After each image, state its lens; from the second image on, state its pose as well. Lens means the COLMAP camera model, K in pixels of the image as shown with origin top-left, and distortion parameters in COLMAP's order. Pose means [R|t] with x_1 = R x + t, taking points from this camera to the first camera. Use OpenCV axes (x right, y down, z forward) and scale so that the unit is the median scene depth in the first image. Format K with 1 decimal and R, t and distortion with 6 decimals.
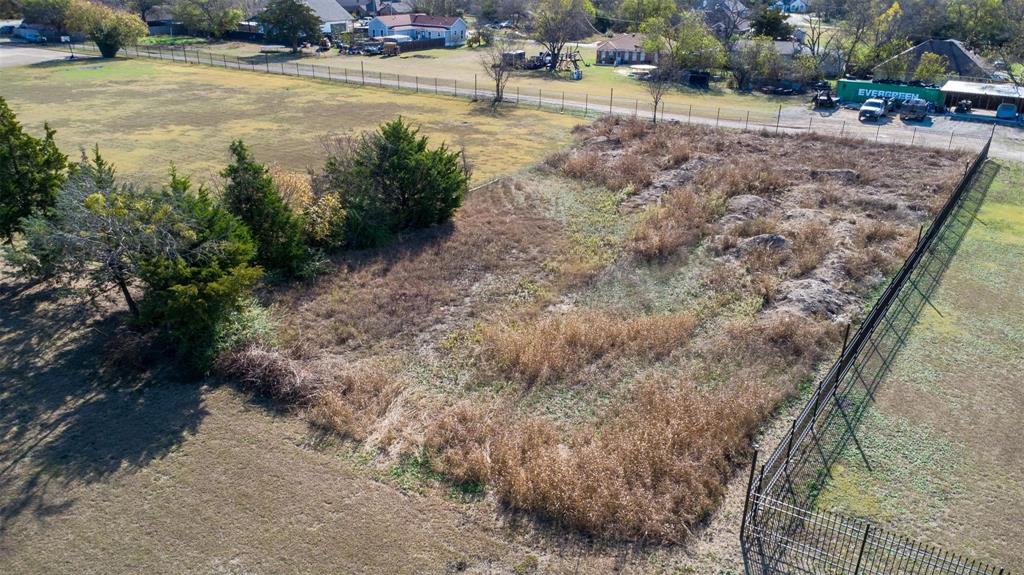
lens RADIAL K [[743.1, 0, 522.2], [0, 743.1, 288.9], [0, 0, 1]] dist [0.037051, -0.042971]
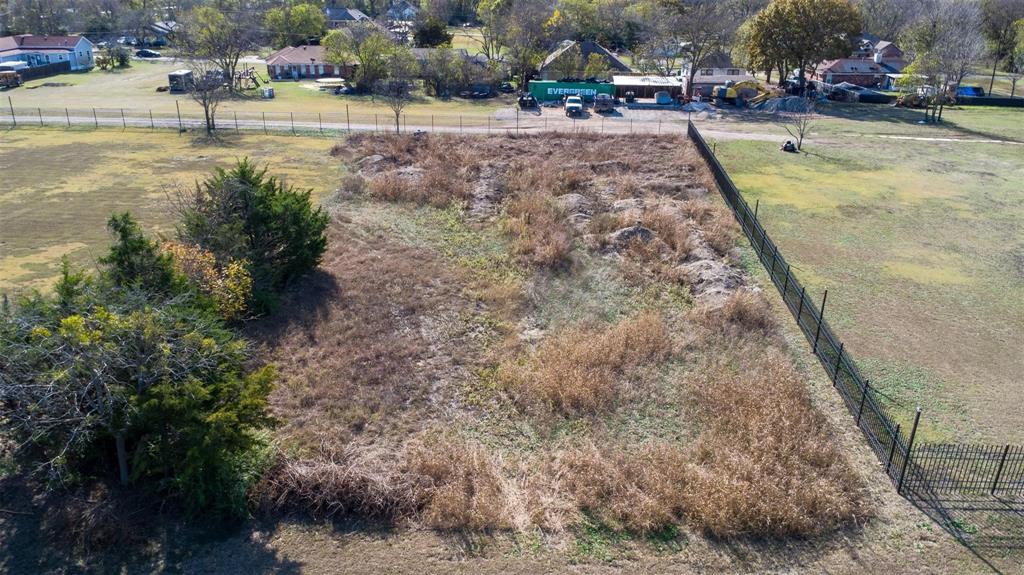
lens RADIAL K [[743.1, 0, 519.9], [0, 743.1, 285.9], [0, 0, 1]] dist [0.037051, -0.042971]
pose [[0.869907, -0.191166, 0.454662, -0.157556], [0.197085, 0.979766, 0.034865, -0.029373], [-0.452128, 0.059278, 0.889981, 0.058239]]
